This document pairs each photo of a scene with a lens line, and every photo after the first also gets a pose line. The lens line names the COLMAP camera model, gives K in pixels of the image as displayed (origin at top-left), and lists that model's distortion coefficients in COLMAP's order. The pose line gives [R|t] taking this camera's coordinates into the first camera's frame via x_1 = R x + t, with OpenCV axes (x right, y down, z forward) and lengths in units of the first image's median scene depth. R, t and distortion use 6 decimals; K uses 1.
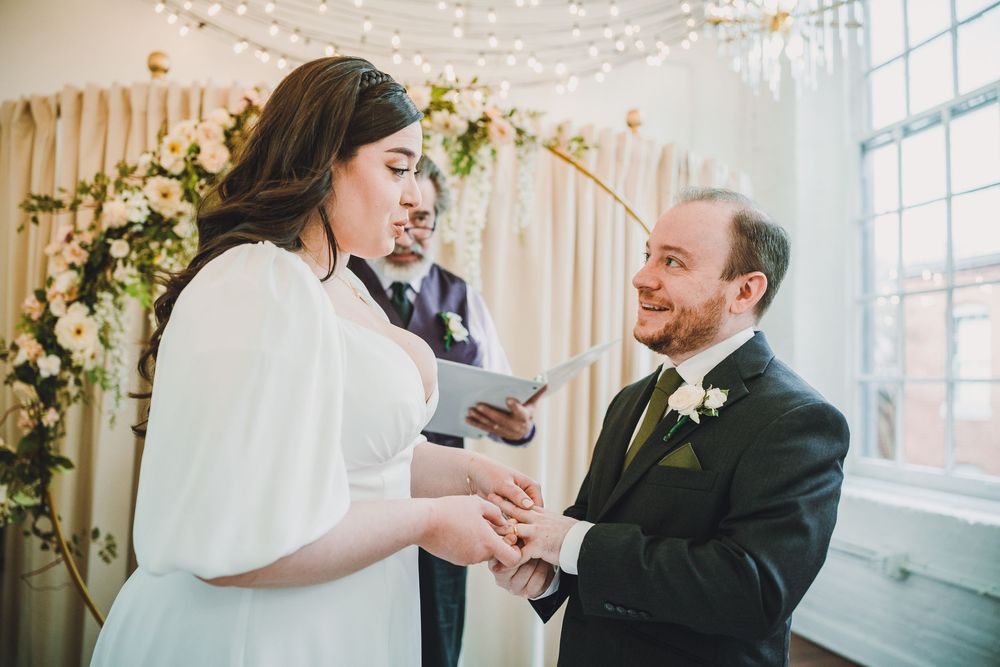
lens RADIAL K [[826.2, 0, 499.5], [0, 826.2, 338.0], [0, 0, 1]] dist [-0.084967, 0.017967]
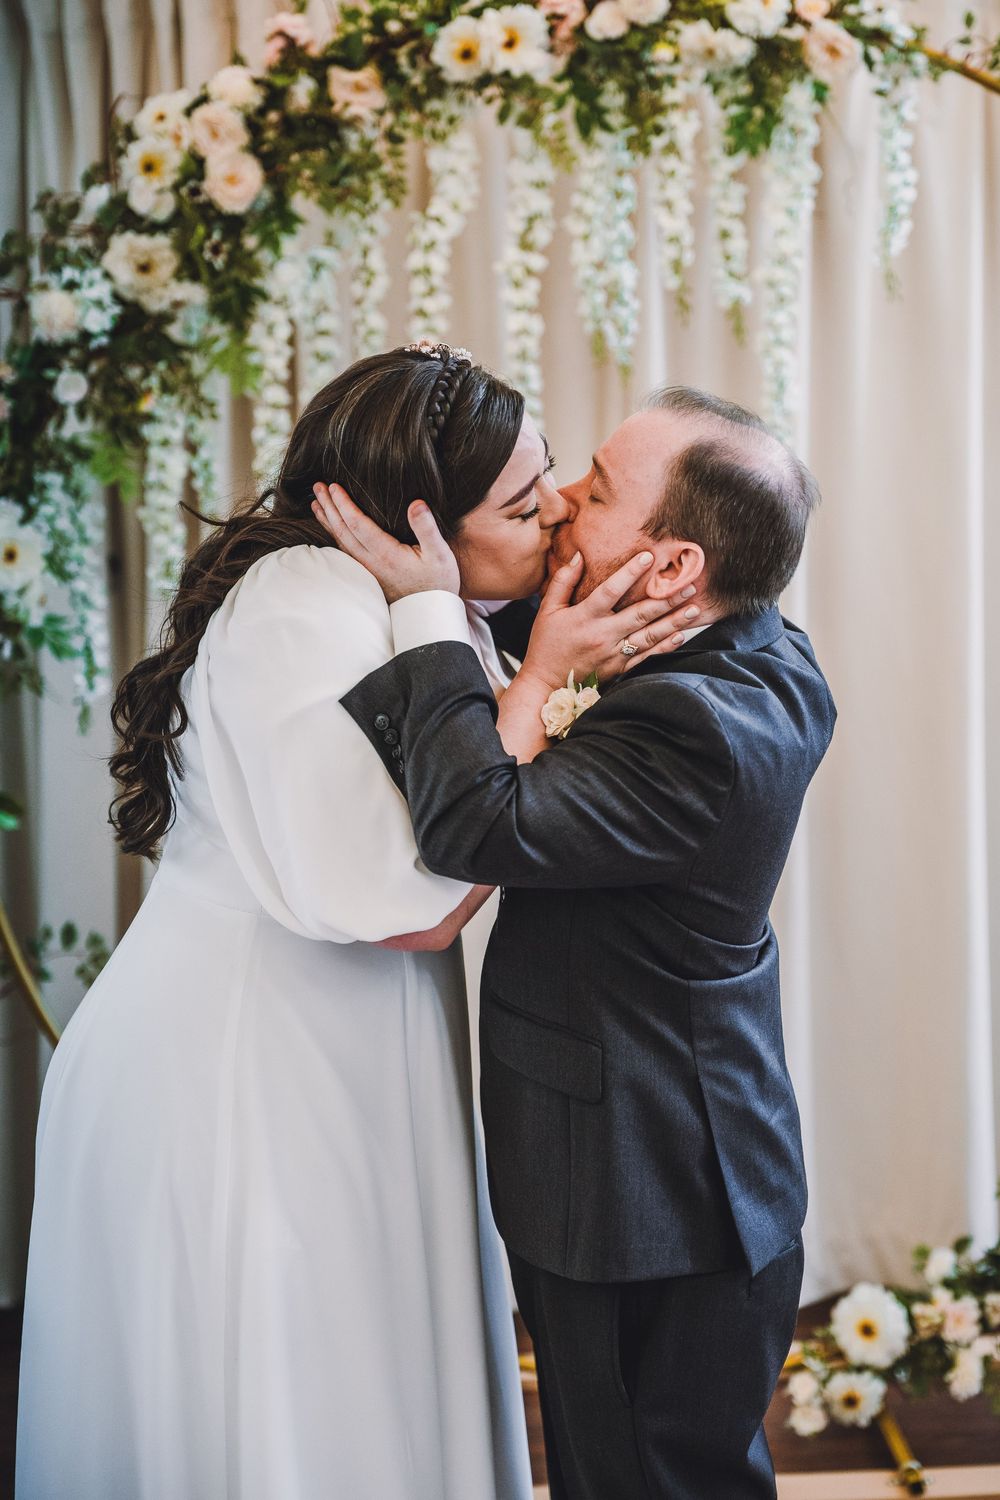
lens RADIAL K [[2853.5, 0, 504.6], [0, 2853.5, 751.3], [0, 0, 1]] dist [0.319270, 0.000000]
pose [[0.977151, -0.027928, -0.210704, 0.166372], [0.066064, 0.982136, 0.176196, -0.181596], [0.202019, -0.186090, 0.961540, -0.705115]]
